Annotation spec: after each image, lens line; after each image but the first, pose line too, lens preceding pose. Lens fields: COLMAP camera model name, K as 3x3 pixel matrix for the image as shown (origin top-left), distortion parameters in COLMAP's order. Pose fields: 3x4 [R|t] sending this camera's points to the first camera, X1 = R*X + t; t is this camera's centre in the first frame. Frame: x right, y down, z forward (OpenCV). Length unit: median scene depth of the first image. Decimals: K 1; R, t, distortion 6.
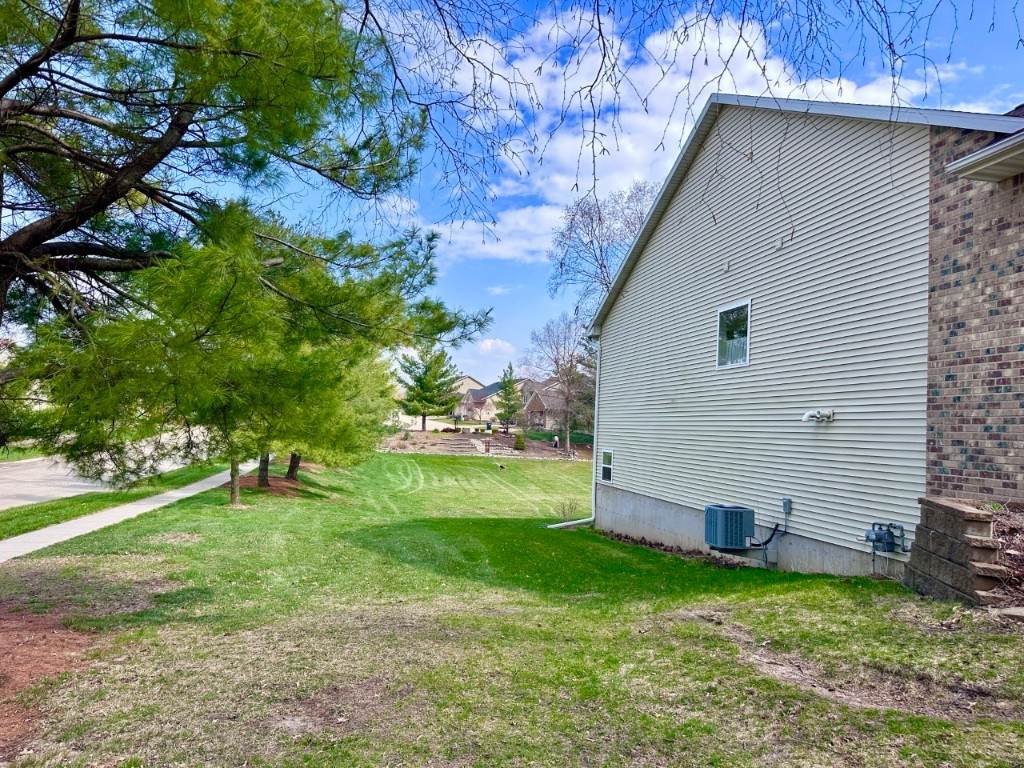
lens RADIAL K [[711.0, 0, 511.6], [0, 711.0, 377.7], [0, 0, 1]] dist [0.007162, -0.007131]
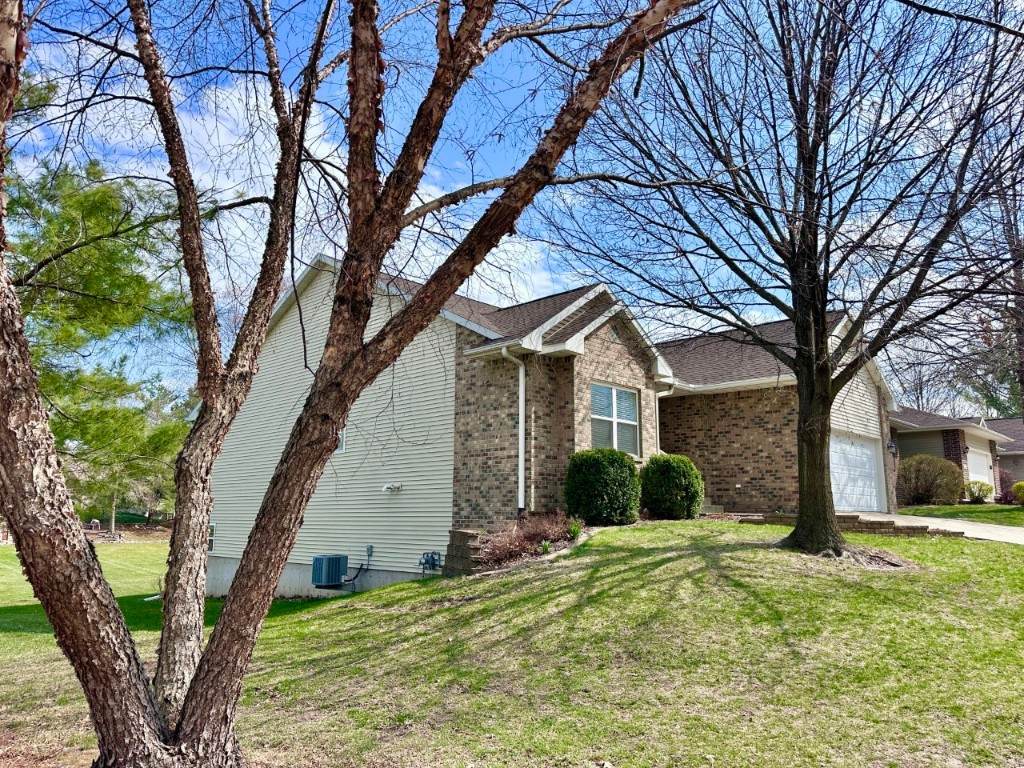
lens RADIAL K [[711.0, 0, 515.1], [0, 711.0, 384.0], [0, 0, 1]] dist [0.007162, -0.007131]
pose [[0.817776, 0.054510, 0.572950, -0.319106], [-0.002374, 0.995816, -0.091352, -0.038766], [-0.575532, 0.073345, 0.814483, -0.550485]]
